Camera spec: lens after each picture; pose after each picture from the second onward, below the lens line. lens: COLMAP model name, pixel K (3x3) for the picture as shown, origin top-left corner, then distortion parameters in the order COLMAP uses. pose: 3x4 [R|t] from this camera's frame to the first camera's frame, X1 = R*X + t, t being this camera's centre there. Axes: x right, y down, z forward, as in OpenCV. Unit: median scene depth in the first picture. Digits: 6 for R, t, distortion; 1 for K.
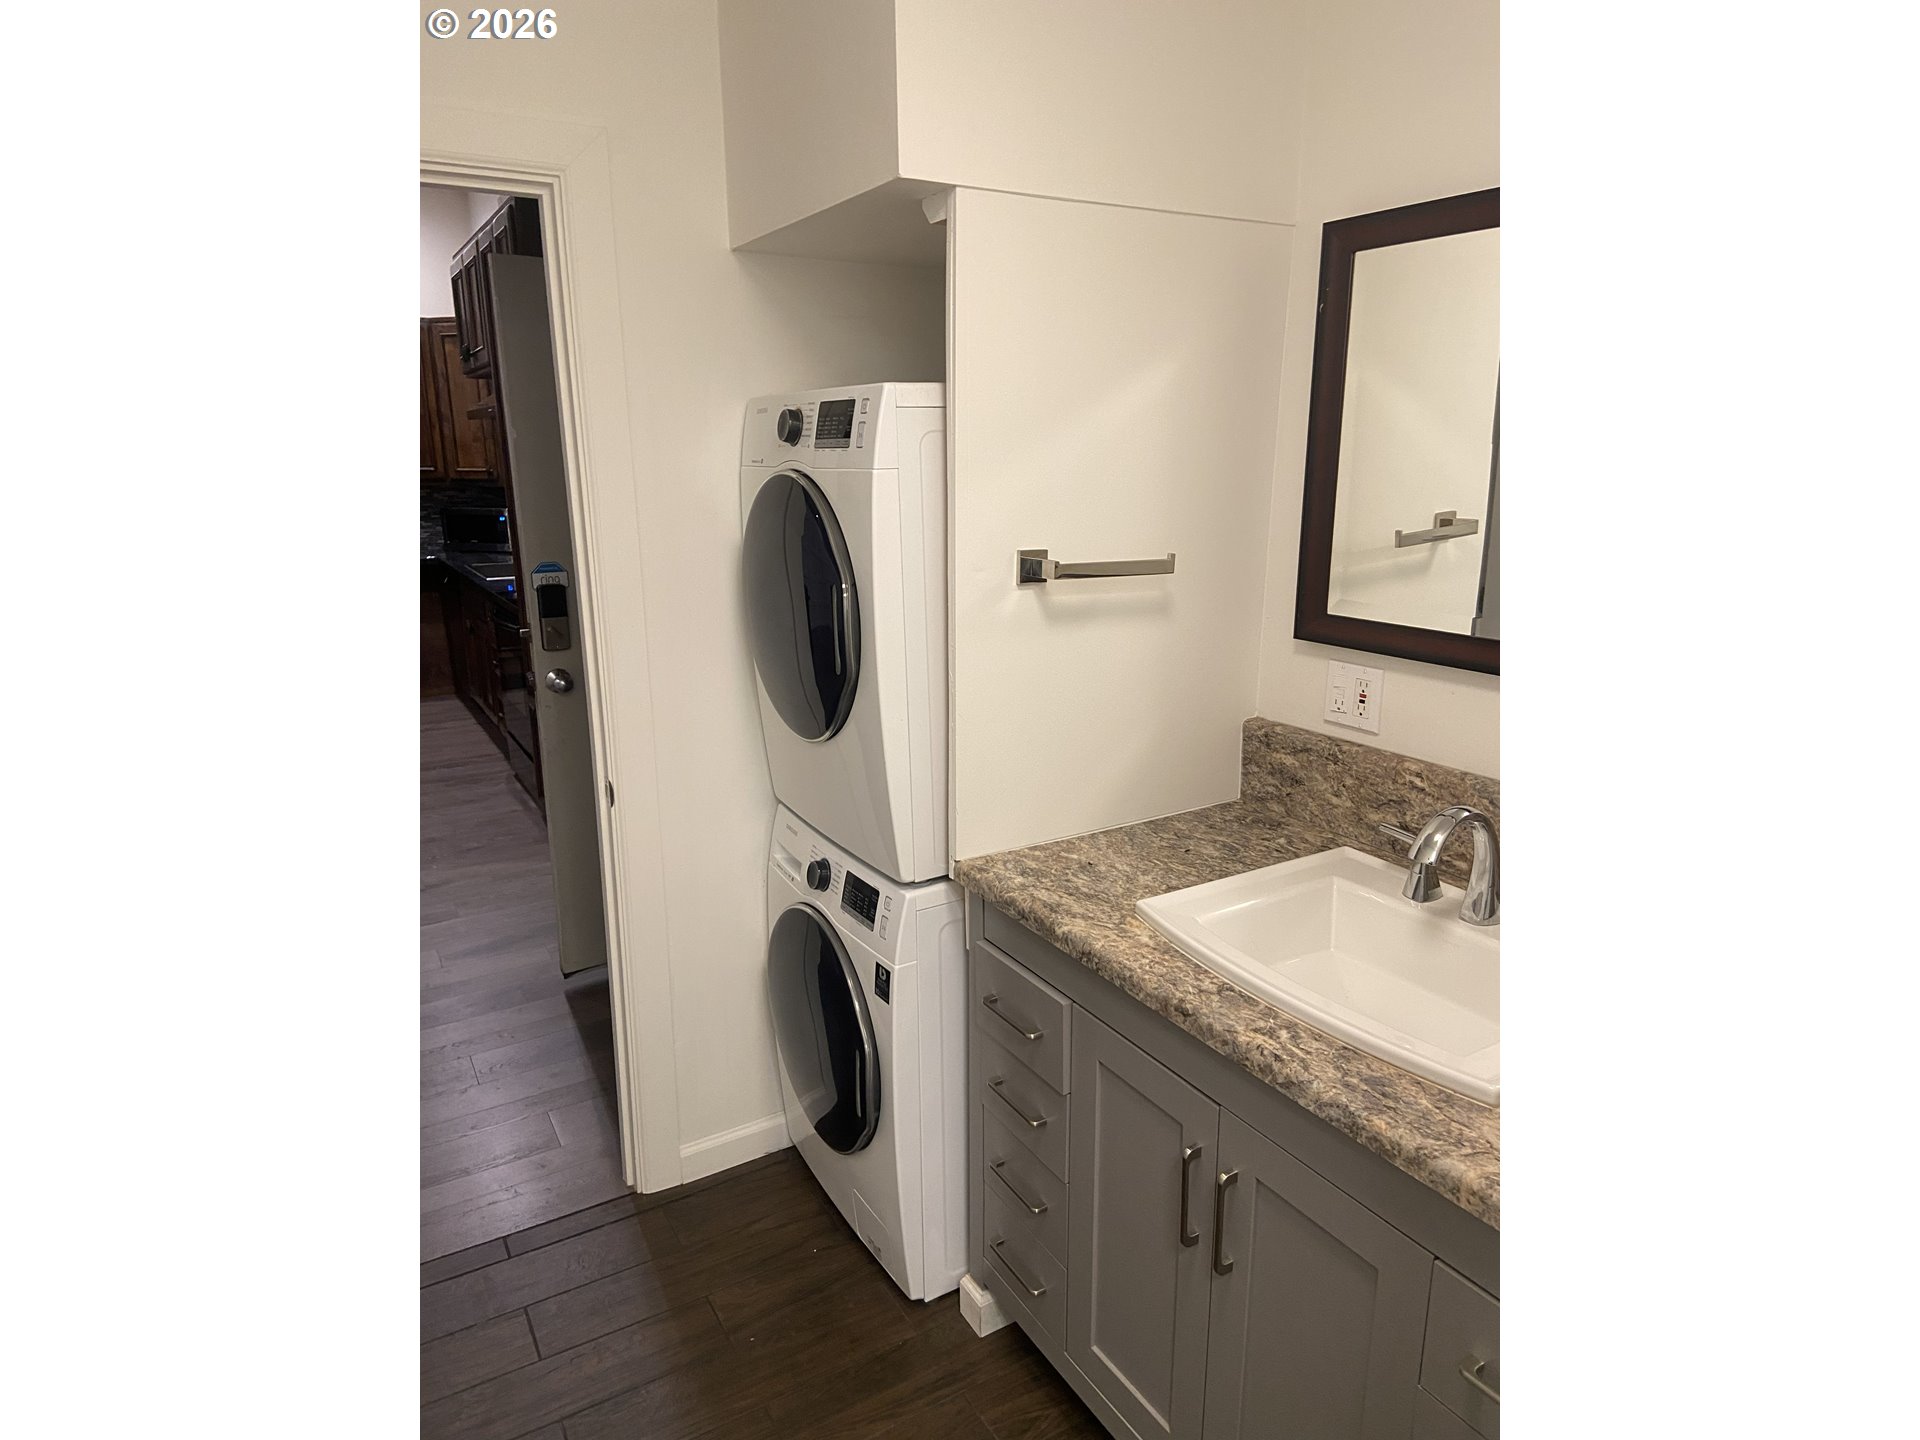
lens RADIAL K [[1098.5, 0, 954.2], [0, 1098.5, 726.9], [0, 0, 1]] dist [0.064410, -0.001141]
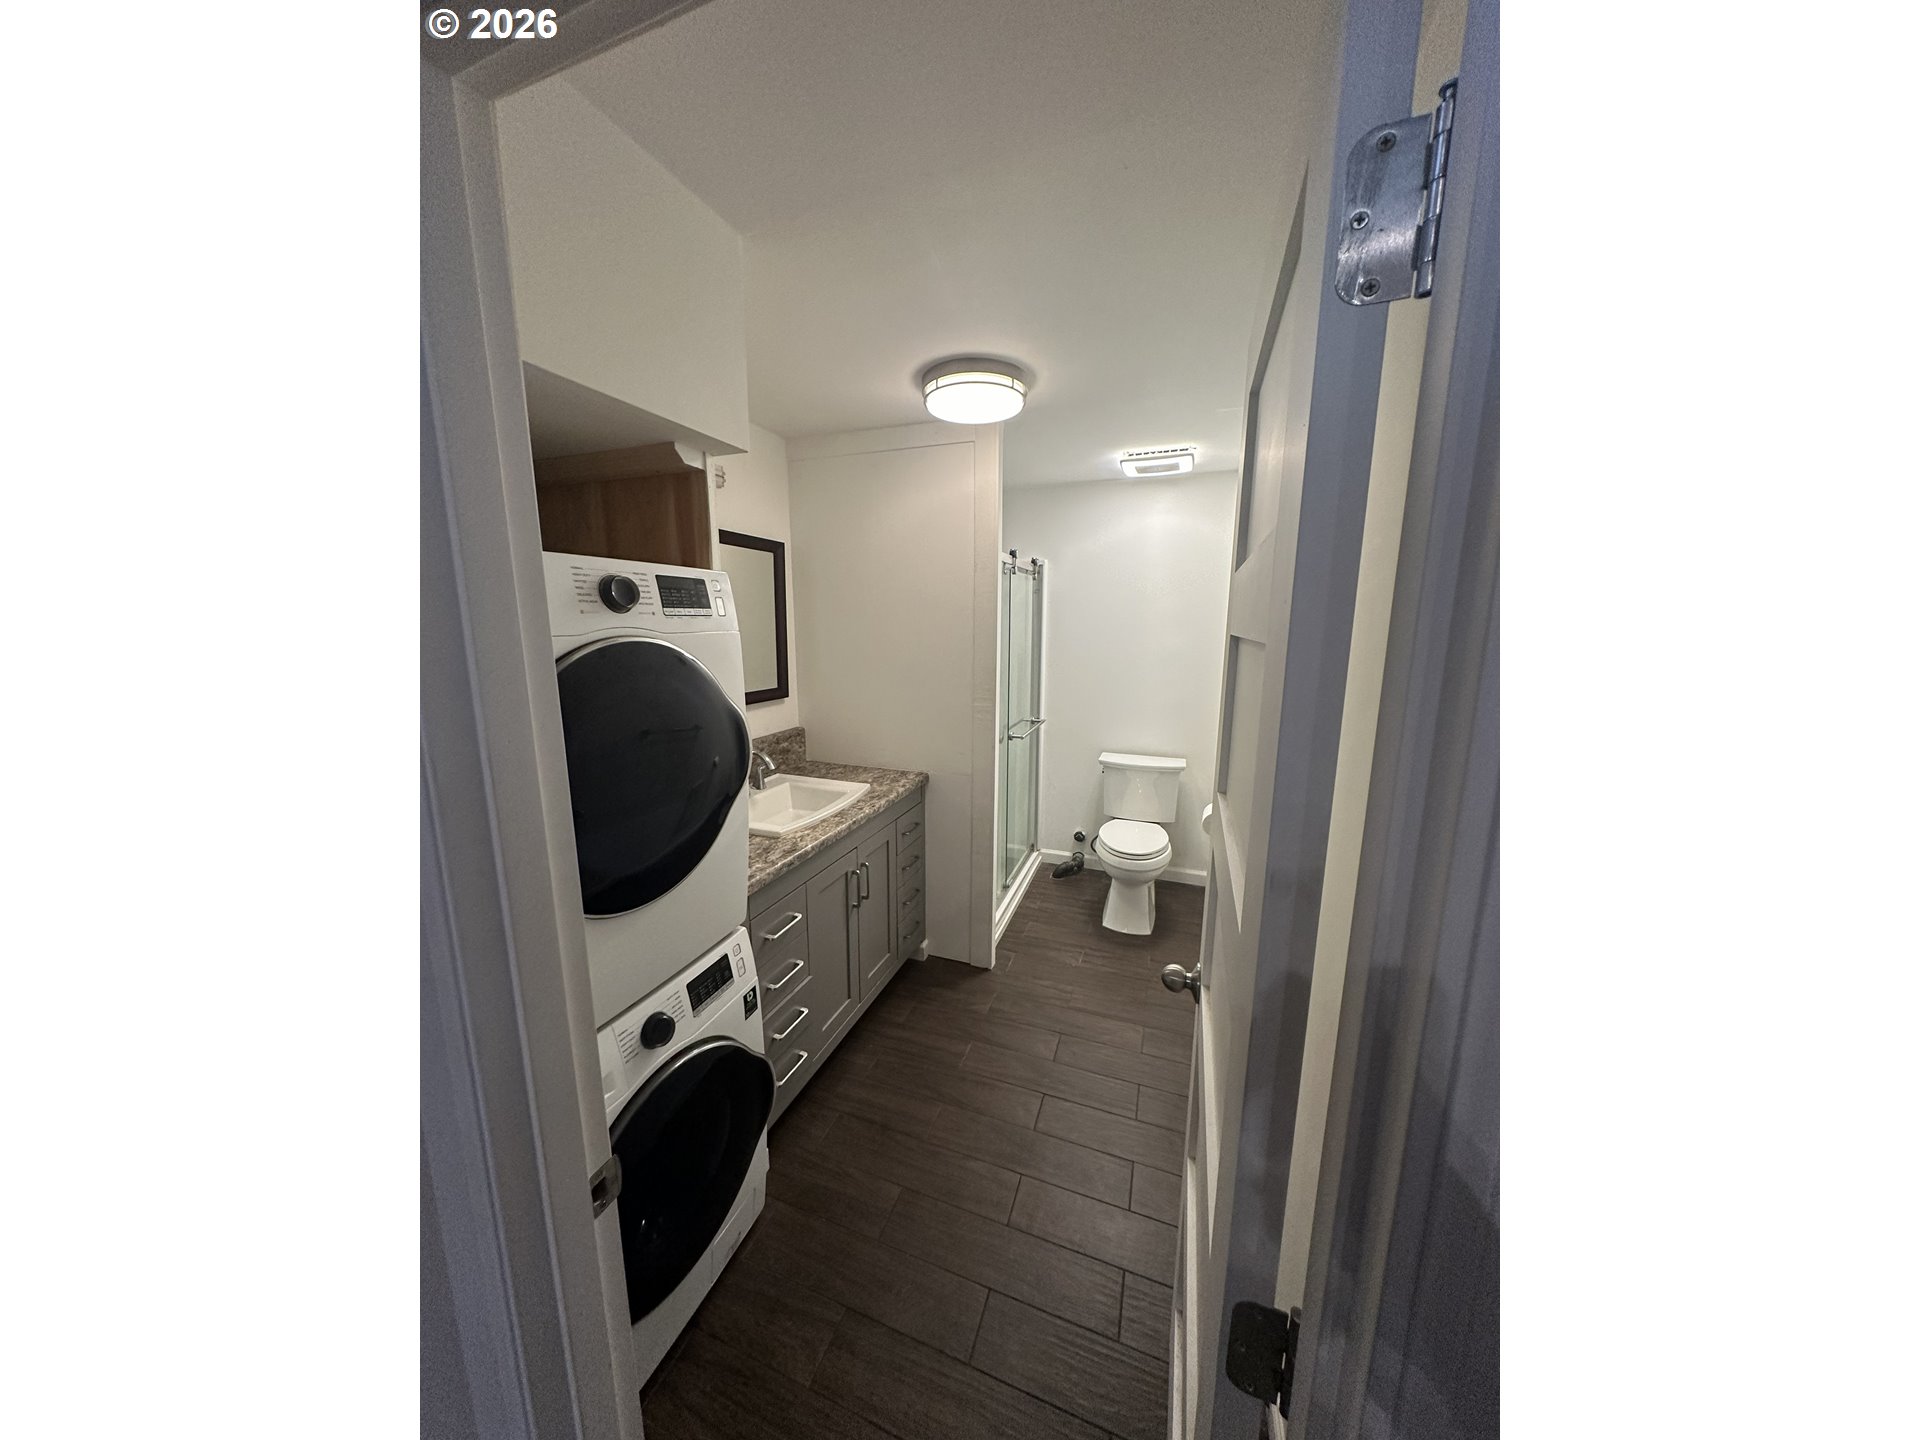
lens RADIAL K [[577.0, 0, 967.1], [0, 577.0, 714.9], [0, 0, 1]] dist [-0.000235, -0.000148]
pose [[-0.633953, -0.120193, 0.763975, -0.783935], [0.190294, 0.933235, 0.304729, -0.285456], [-0.749594, 0.338564, -0.568756, 1.146834]]
